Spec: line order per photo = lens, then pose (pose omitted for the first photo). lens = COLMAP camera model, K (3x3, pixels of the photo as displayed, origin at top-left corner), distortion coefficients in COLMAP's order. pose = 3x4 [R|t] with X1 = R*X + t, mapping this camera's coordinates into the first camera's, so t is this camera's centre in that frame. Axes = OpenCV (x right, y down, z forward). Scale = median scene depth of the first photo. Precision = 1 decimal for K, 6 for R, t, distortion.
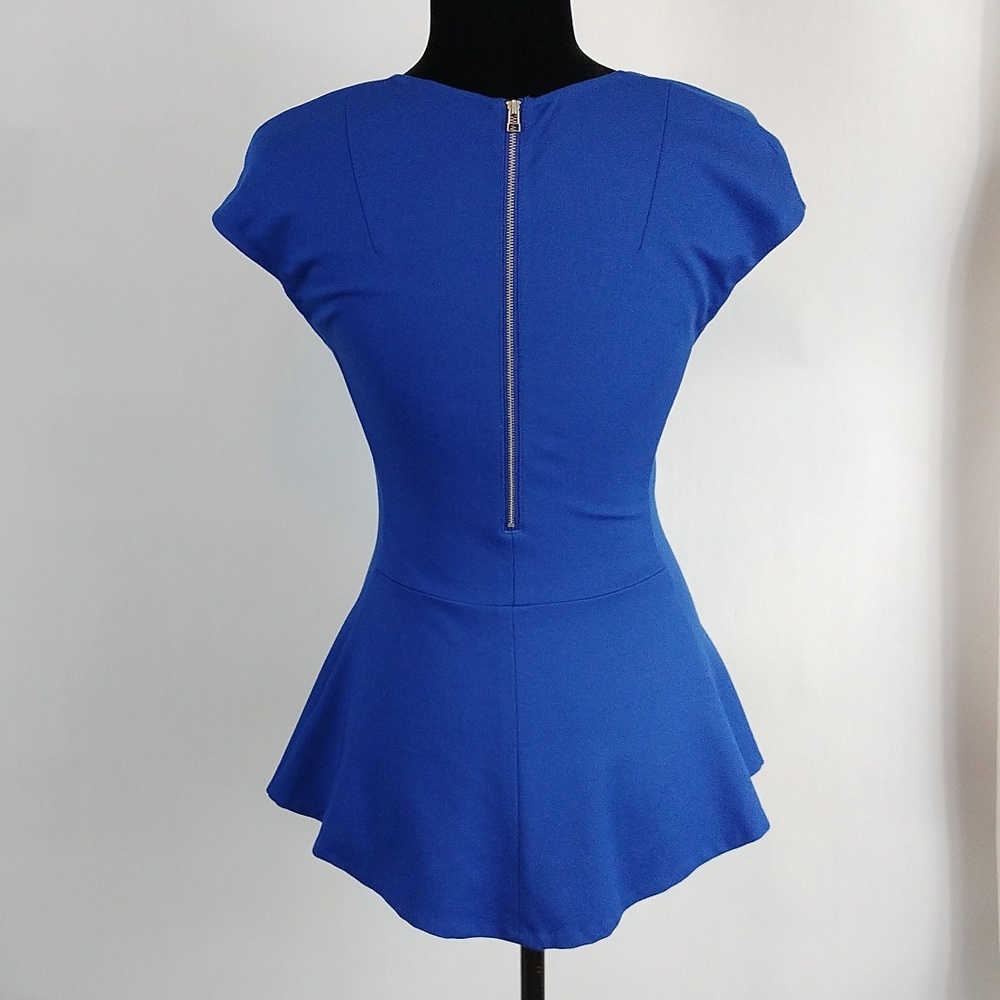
lens RADIAL K [[1598.4, 0, 500.0], [0, 1598.4, 500.0], [0, 0, 1]] dist [-0.038162, 1.038423]
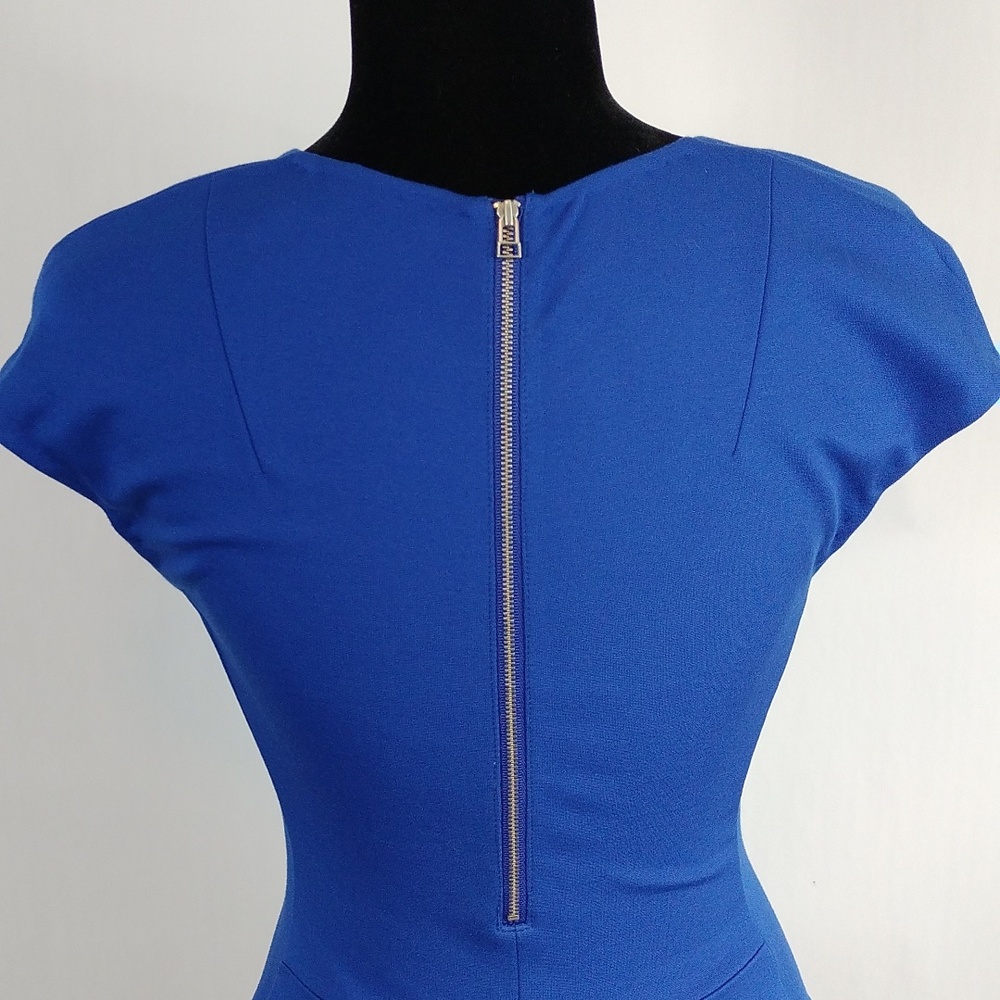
lens RADIAL K [[1598.4, 0, 500.0], [0, 1598.4, 500.0], [0, 0, 1]] dist [-0.038162, 1.038423]
pose [[0.998901, -0.026080, 0.038933, -0.017304], [0.025960, 0.999657, 0.003568, -0.142522], [-0.039013, -0.002554, 0.999235, 0.431909]]
